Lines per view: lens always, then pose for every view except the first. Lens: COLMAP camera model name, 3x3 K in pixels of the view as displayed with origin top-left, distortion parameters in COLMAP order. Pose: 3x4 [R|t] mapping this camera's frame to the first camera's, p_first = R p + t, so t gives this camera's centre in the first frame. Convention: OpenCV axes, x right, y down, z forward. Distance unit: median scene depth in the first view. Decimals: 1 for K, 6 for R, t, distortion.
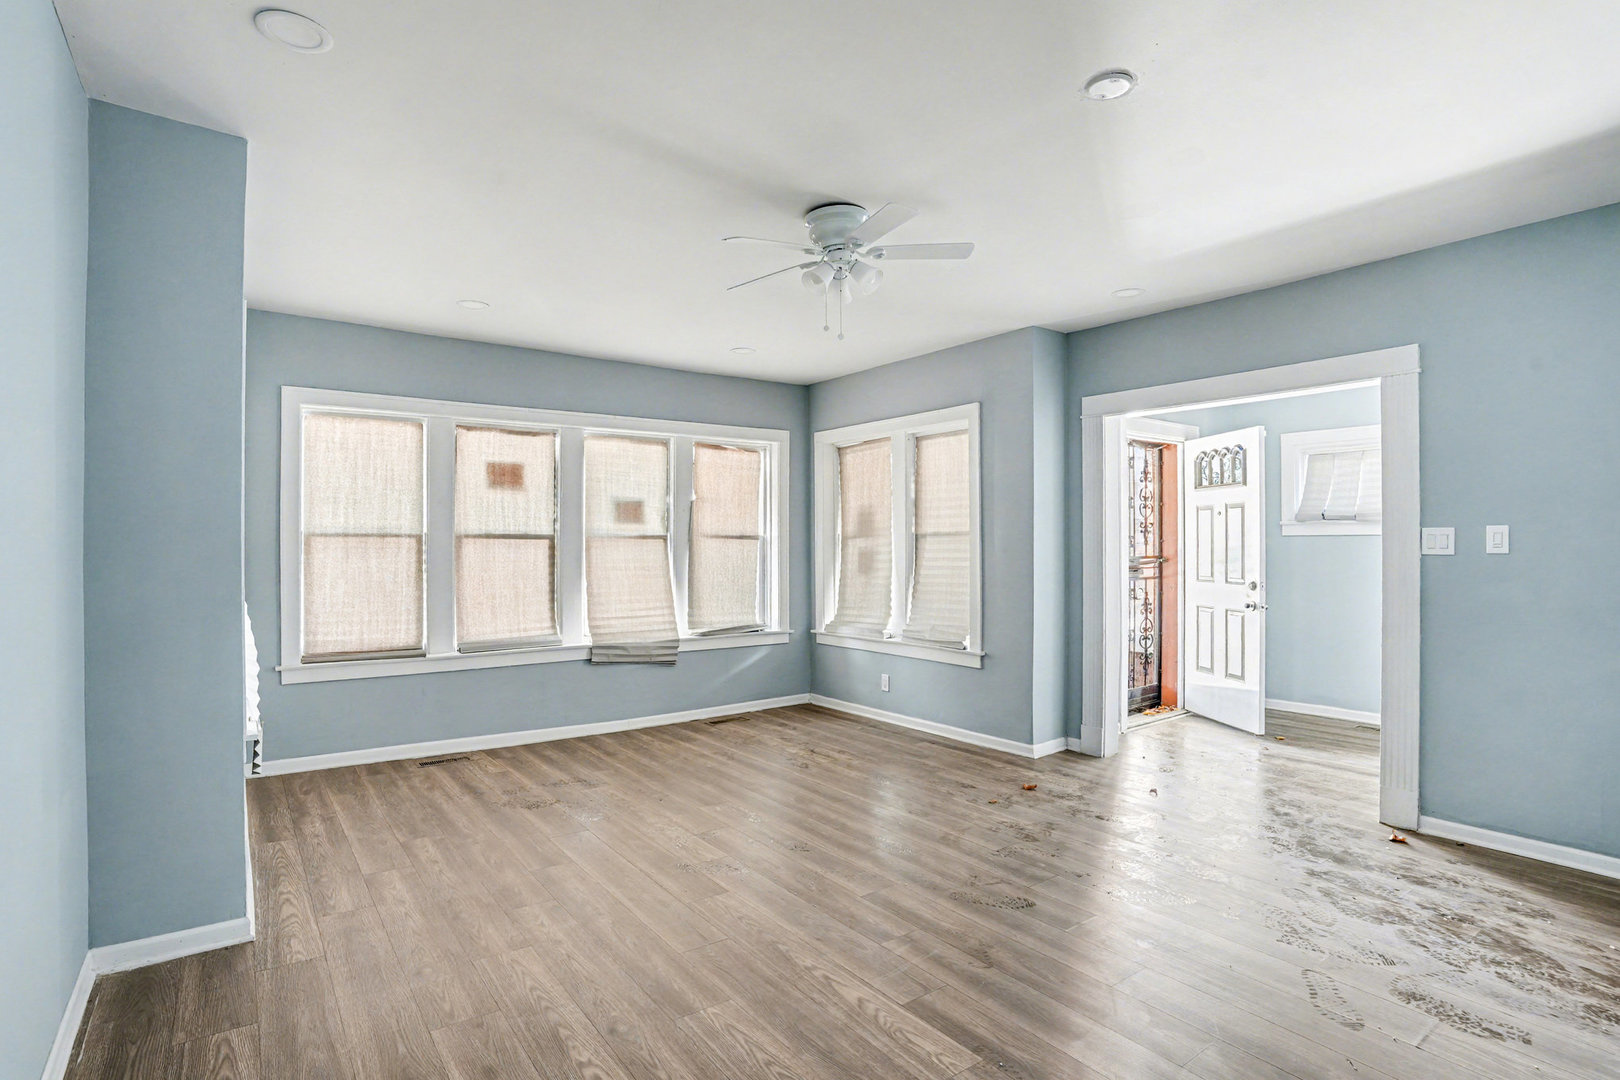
lens RADIAL K [[880.1, 0, 810.5], [0, 880.1, 551.1], [0, 0, 1]] dist [-0.084129, 0.064495]
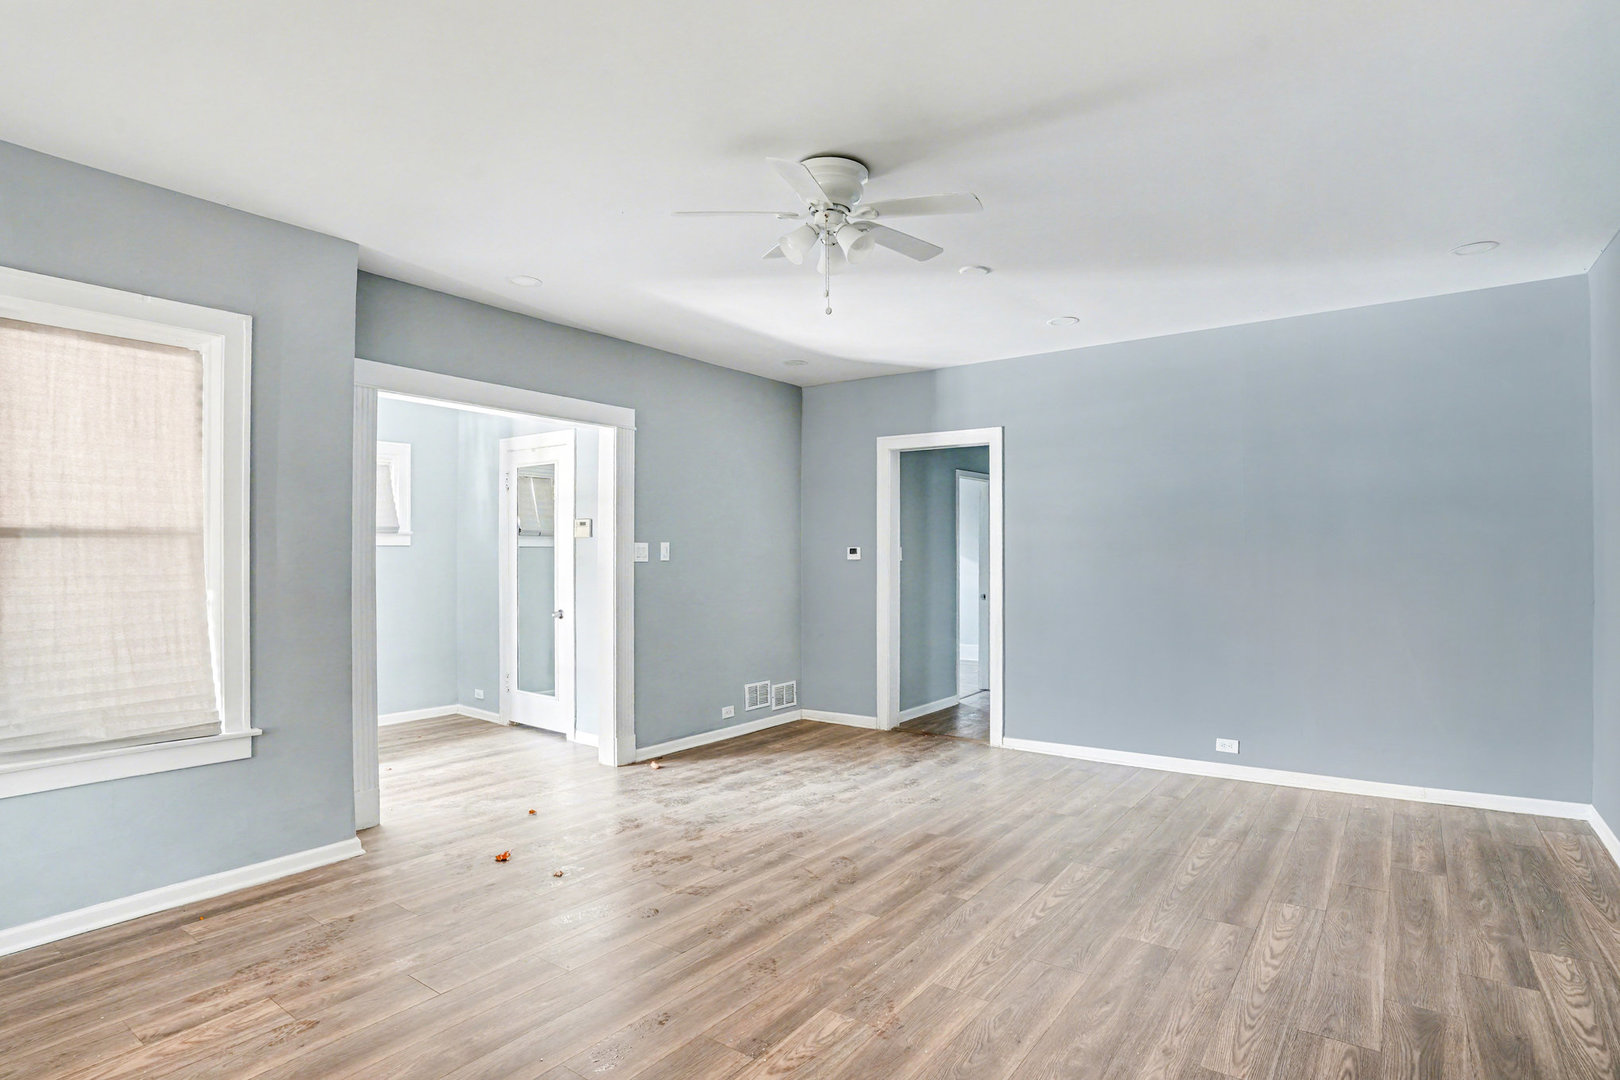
lens RADIAL K [[880.1, 0, 810.5], [0, 880.1, 551.1], [0, 0, 1]] dist [-0.084129, 0.064495]
pose [[-0.343641, 0.008249, 0.939065, -0.775228], [0.006567, 0.999958, -0.006381, -0.002607], [-0.939078, 0.003974, -0.343681, 1.320953]]
